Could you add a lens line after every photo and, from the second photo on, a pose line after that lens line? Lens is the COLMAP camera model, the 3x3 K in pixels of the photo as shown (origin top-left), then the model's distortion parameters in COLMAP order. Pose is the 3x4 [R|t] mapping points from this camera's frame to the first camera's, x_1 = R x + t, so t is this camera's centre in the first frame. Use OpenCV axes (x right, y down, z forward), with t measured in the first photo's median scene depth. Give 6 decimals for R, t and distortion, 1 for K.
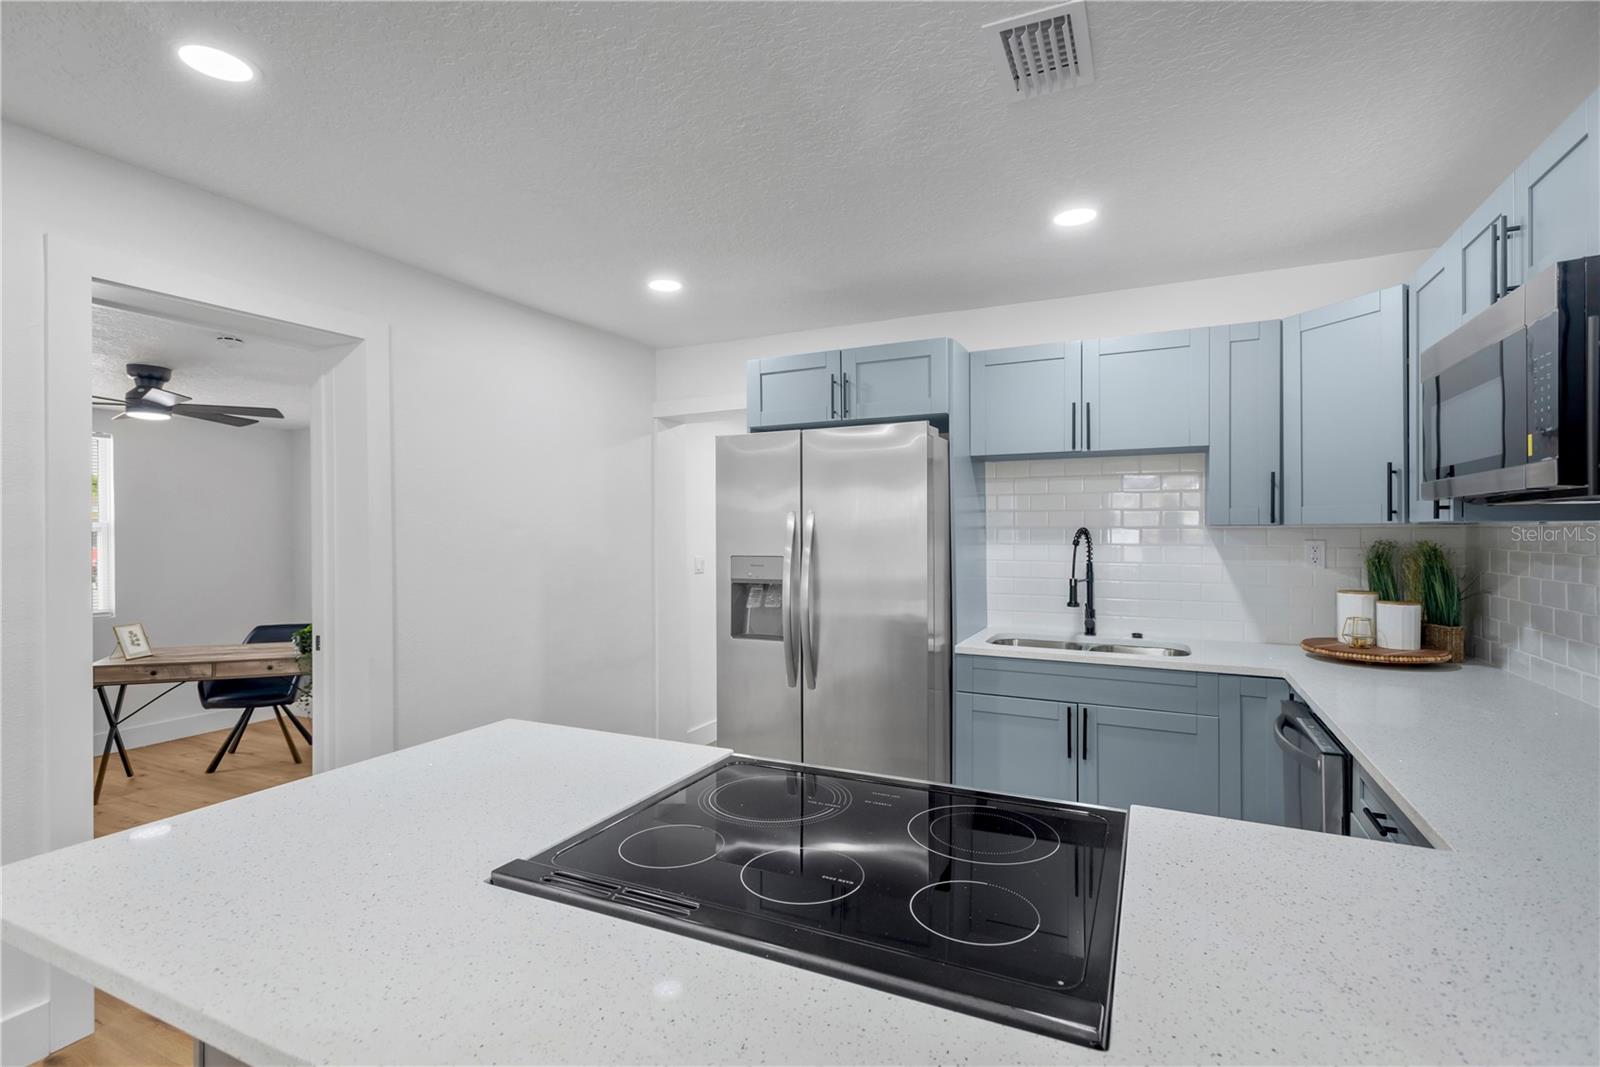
lens RADIAL K [[746.8, 0, 800.0], [0, 746.8, 533.5], [0, 0, 1]] dist [0.009949, -0.001437]
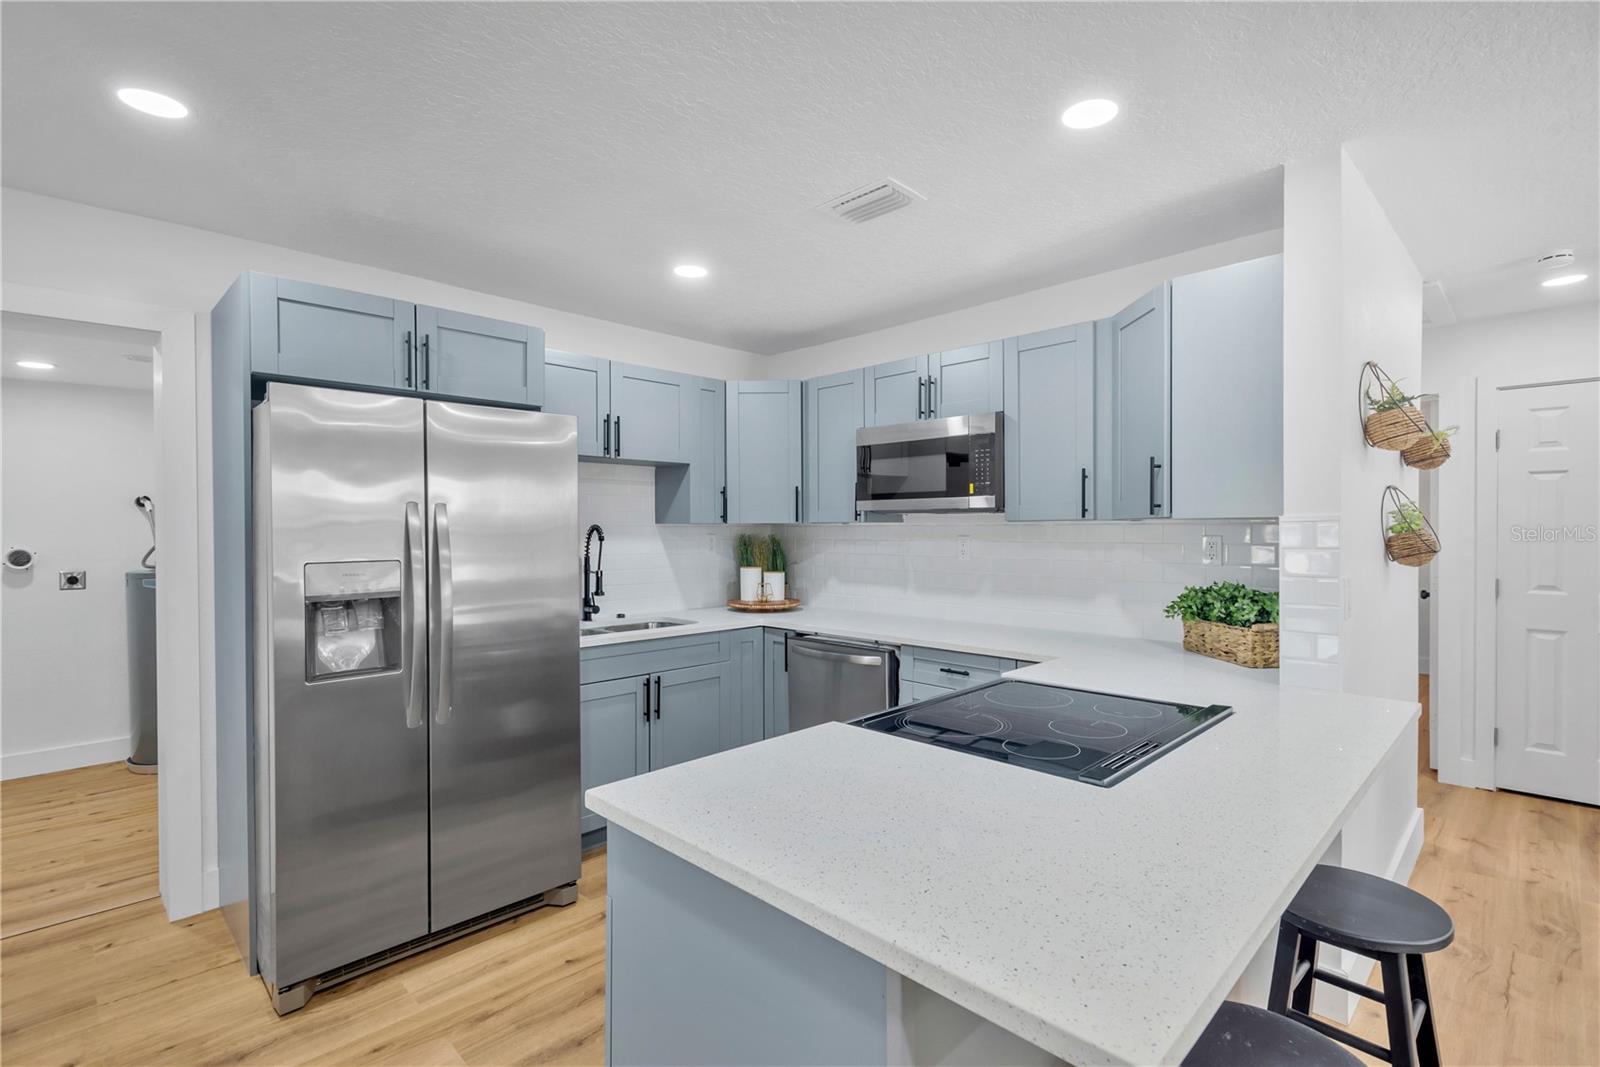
lens RADIAL K [[746.8, 0, 800.0], [0, 746.8, 533.5], [0, 0, 1]] dist [0.009949, -0.001437]
pose [[0.338307, -0.004430, 0.941025, -0.615230], [0.003171, 0.999989, 0.003567, 0.002463], [-0.941030, 0.001777, 0.338317, 0.355840]]
